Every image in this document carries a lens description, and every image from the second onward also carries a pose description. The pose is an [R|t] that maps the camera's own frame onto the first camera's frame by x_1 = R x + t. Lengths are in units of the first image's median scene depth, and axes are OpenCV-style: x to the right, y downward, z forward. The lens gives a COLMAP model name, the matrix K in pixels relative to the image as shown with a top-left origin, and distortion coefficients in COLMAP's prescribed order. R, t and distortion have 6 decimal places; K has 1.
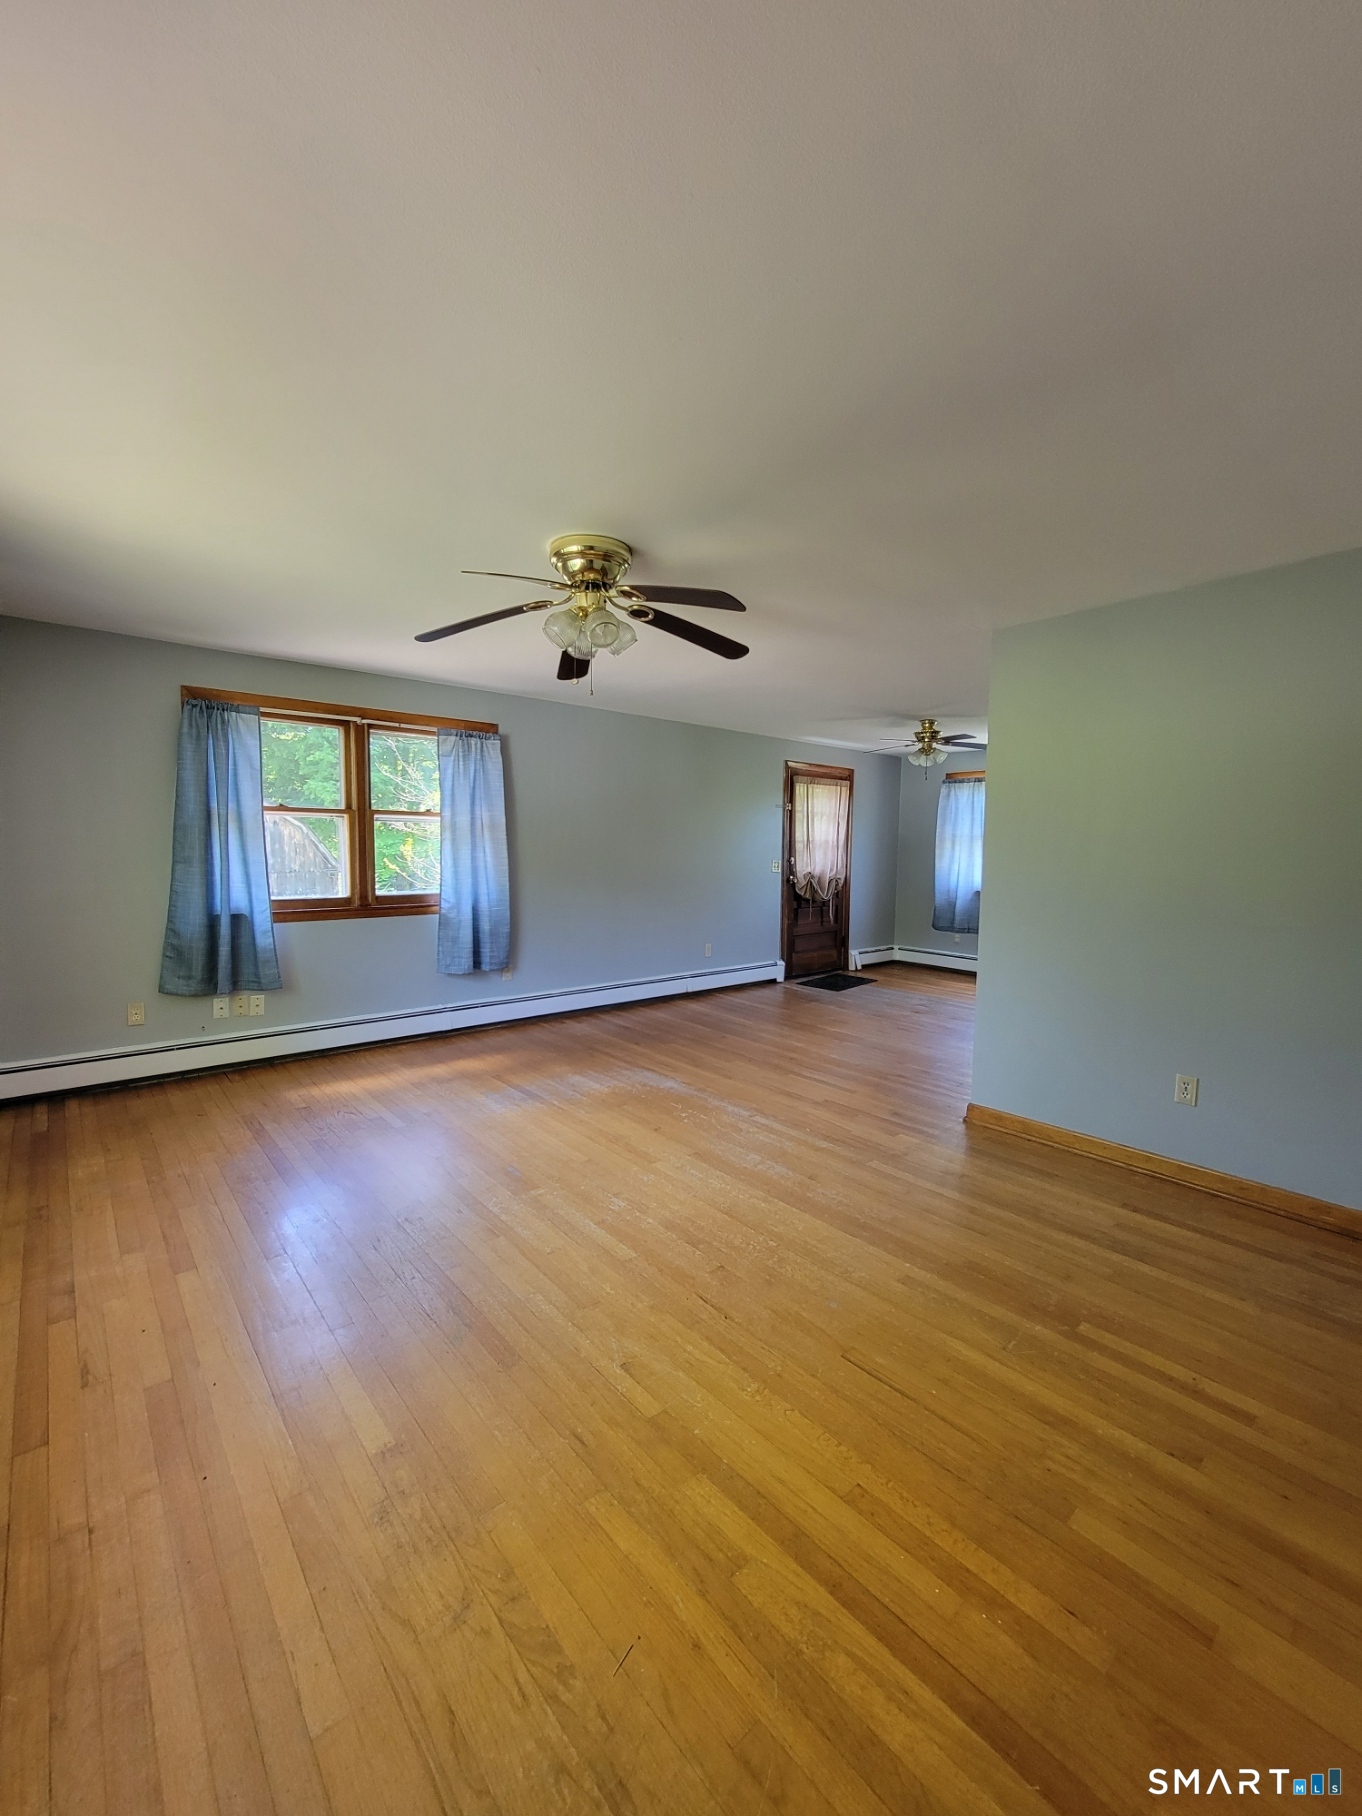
lens RADIAL K [[744.9, 0, 682.8], [0, 744.9, 910.9], [0, 0, 1]] dist [0.004333, 0.000019]
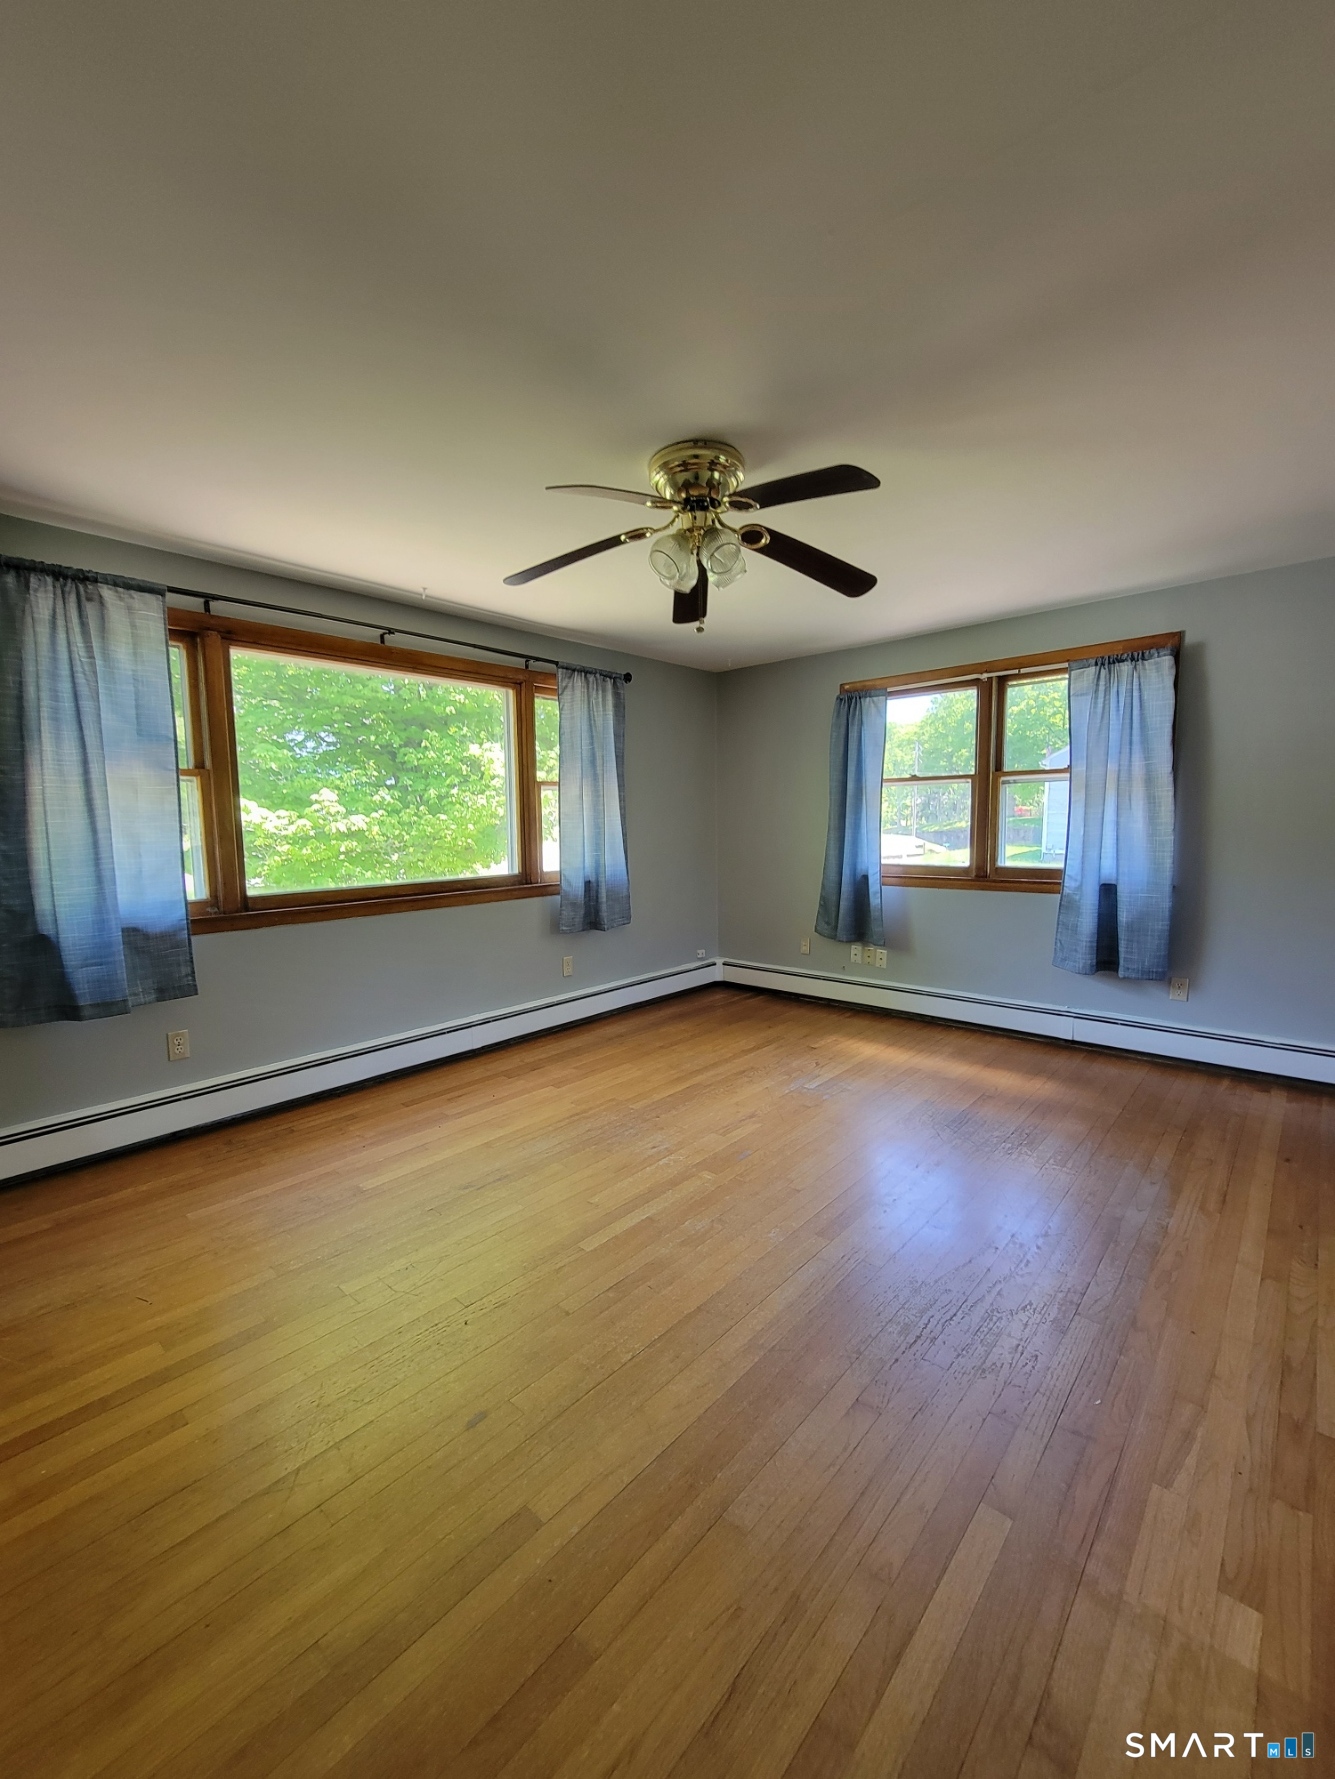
lens RADIAL K [[729.7, 0, 670.5], [0, 729.7, 890.4], [0, 0, 1]] dist [0.004333, 0.000019]
pose [[0.140634, 0.080867, -0.986754, 0.449314], [-0.073205, 0.994780, 0.071091, -0.028745], [0.987352, 0.062238, 0.145819, 0.527800]]
